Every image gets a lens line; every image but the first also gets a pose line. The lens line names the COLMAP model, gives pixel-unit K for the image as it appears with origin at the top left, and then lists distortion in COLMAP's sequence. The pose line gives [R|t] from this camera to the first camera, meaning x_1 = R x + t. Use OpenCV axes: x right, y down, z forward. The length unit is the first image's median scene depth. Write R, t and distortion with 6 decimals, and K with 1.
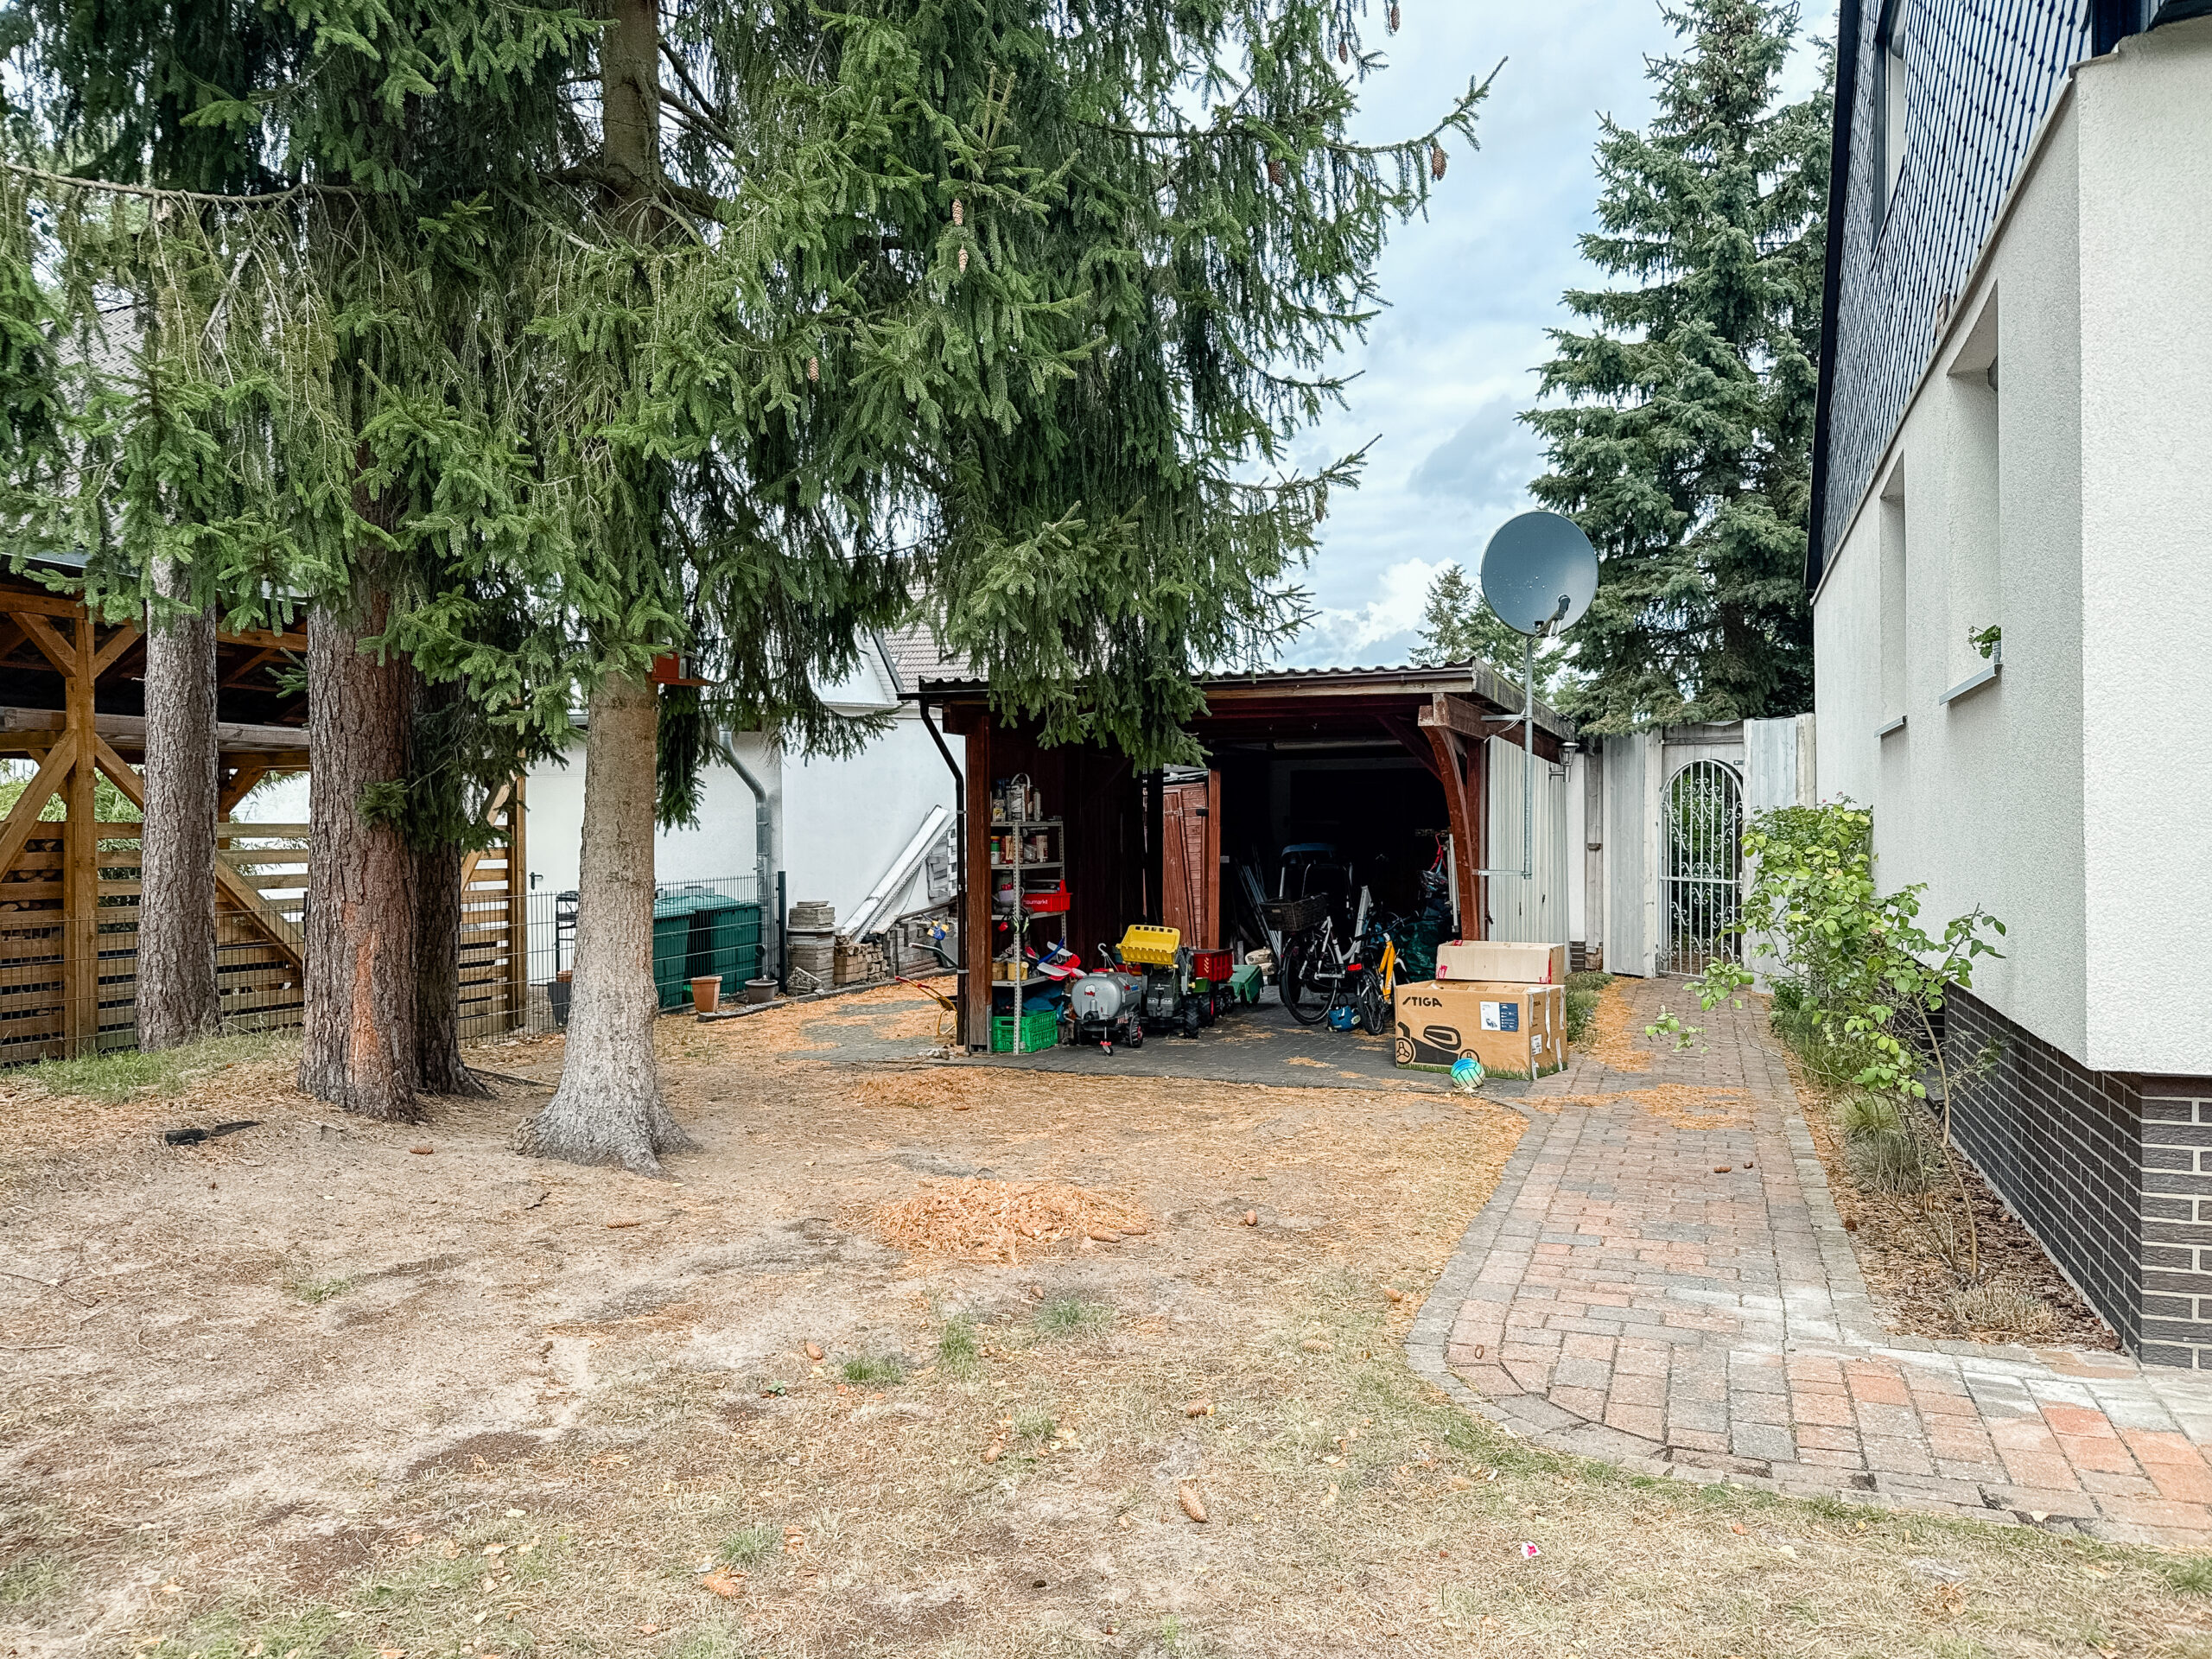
lens RADIAL K [[1589.2, 0, 1075.5], [0, 1589.2, 814.0], [0, 0, 1]] dist [0.030982, -0.038277]
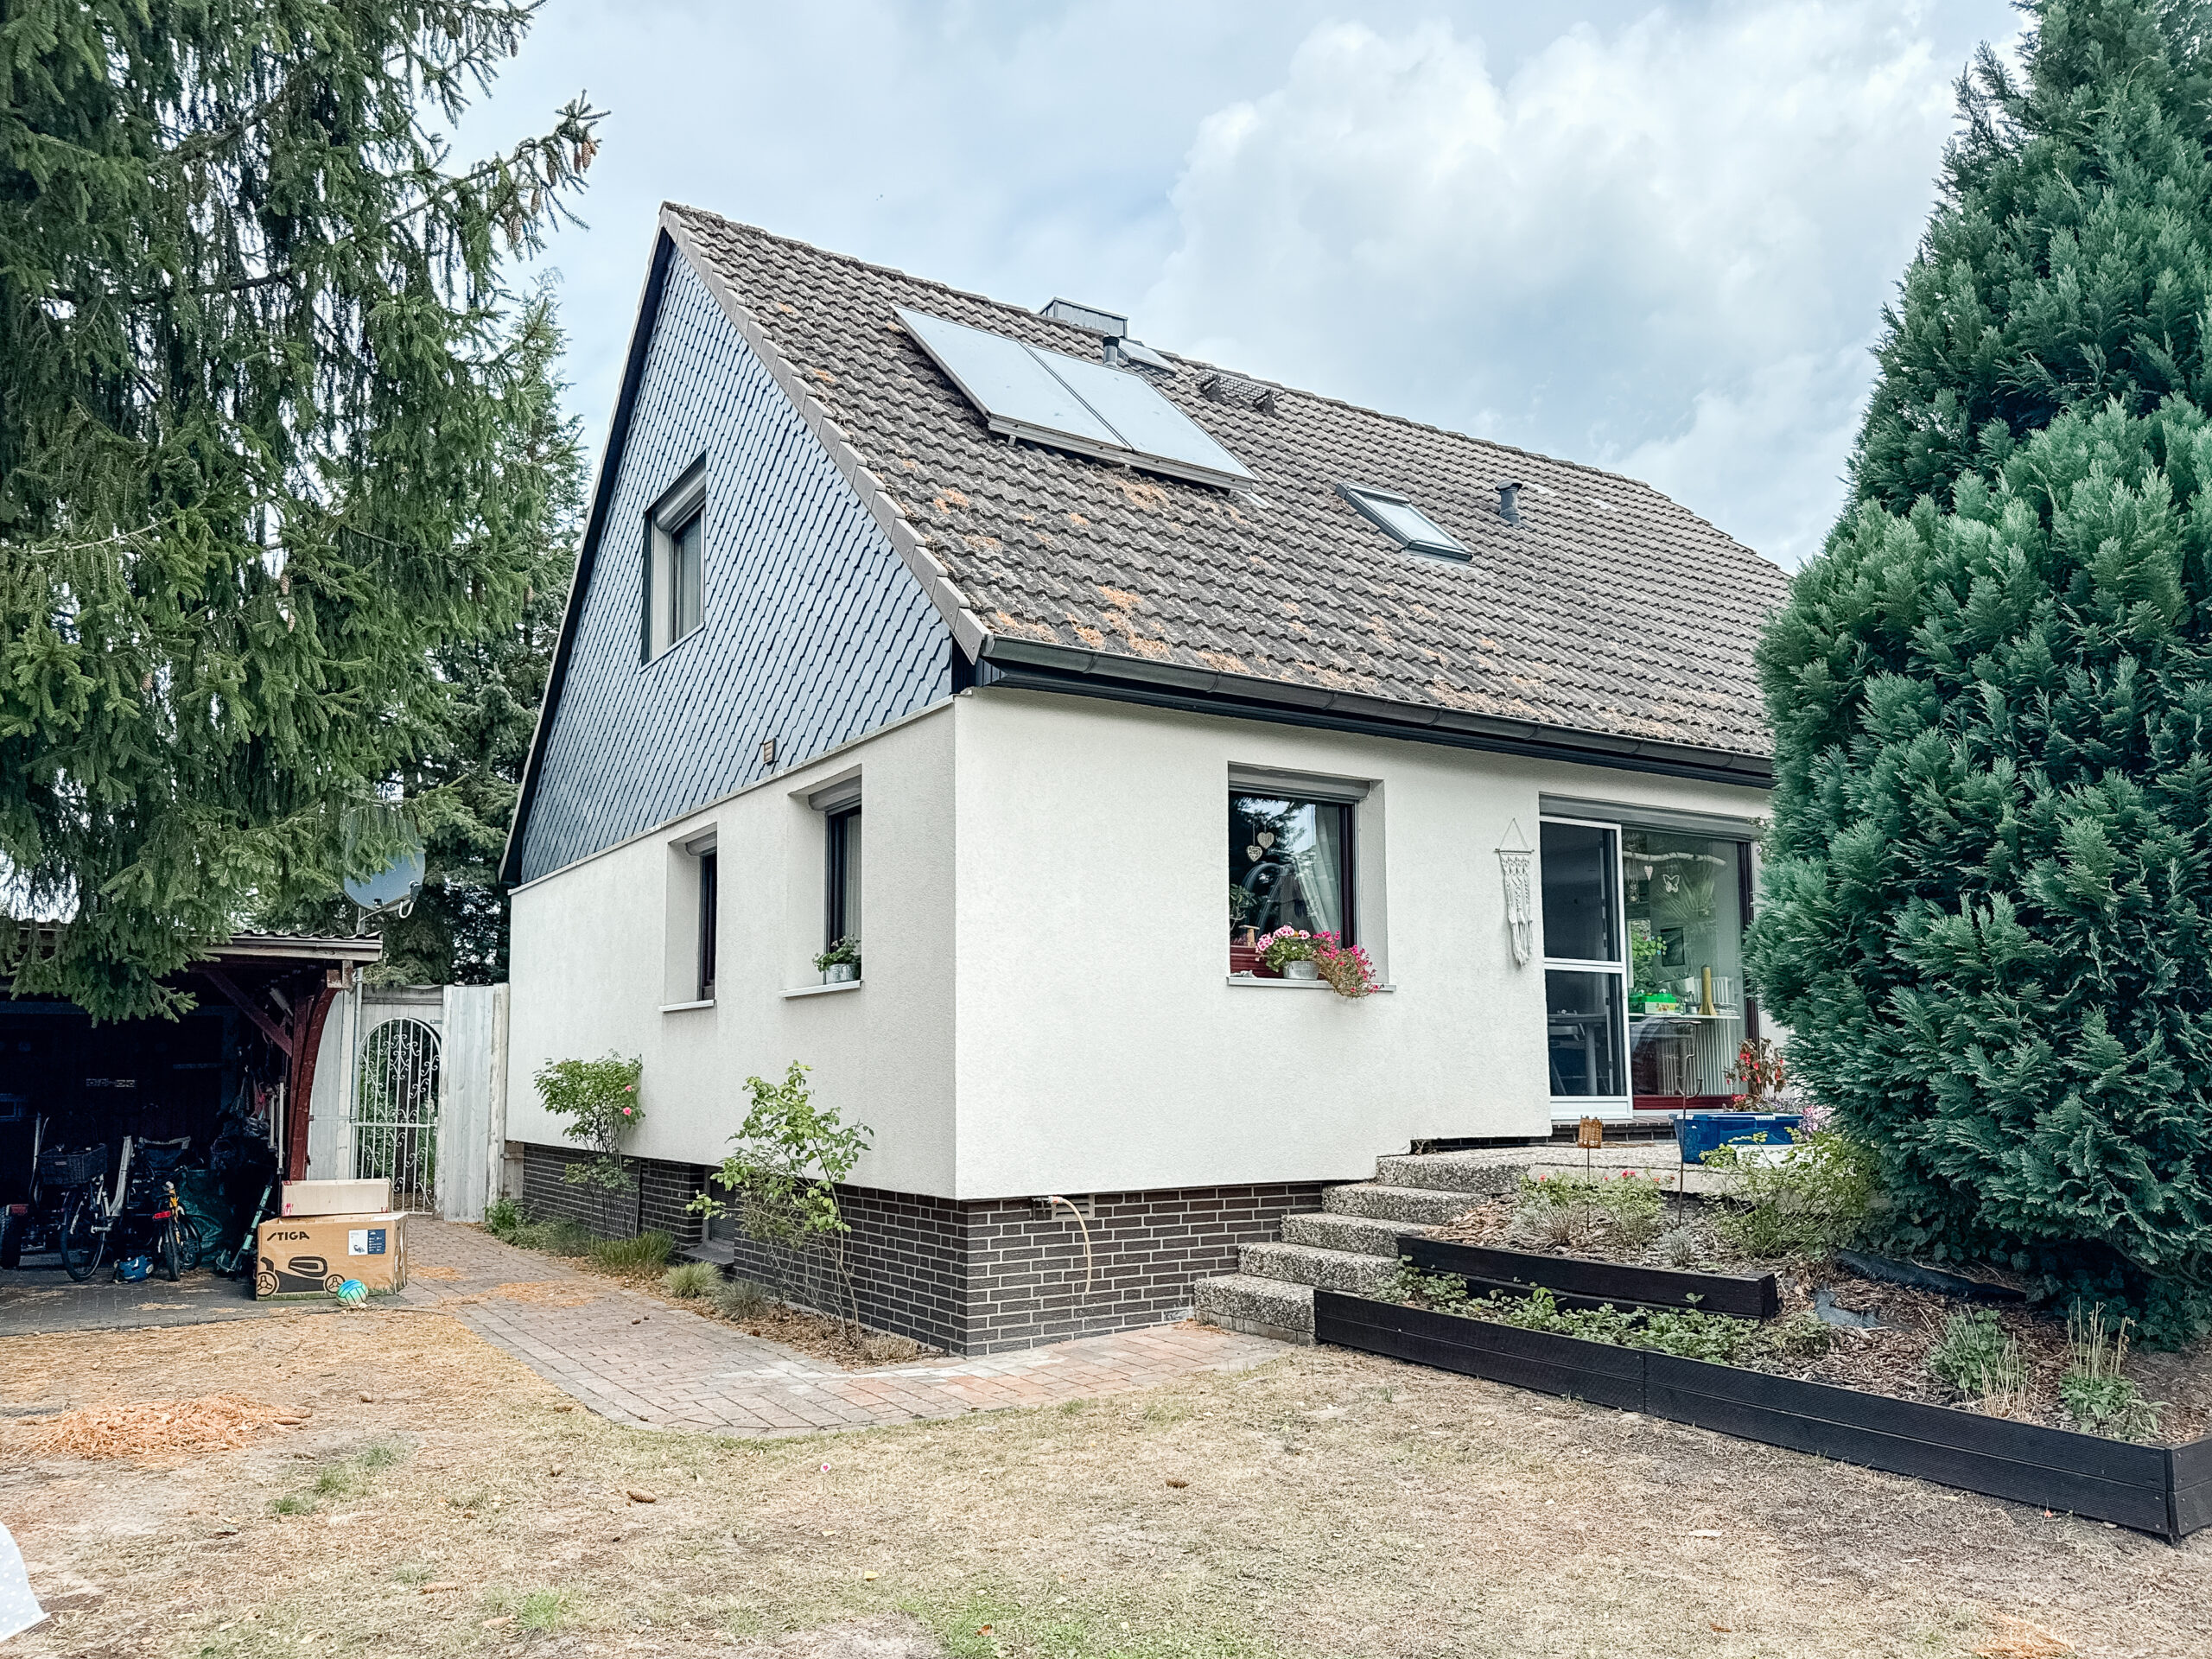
lens RADIAL K [[1589.2, 0, 1075.5], [0, 1589.2, 814.0], [0, 0, 1]] dist [0.030982, -0.038277]
pose [[0.615301, 0.130158, 0.777472, -0.358267], [-0.006556, 0.987085, -0.160061, 0.002361], [-0.788265, 0.093389, 0.608208, -0.141805]]
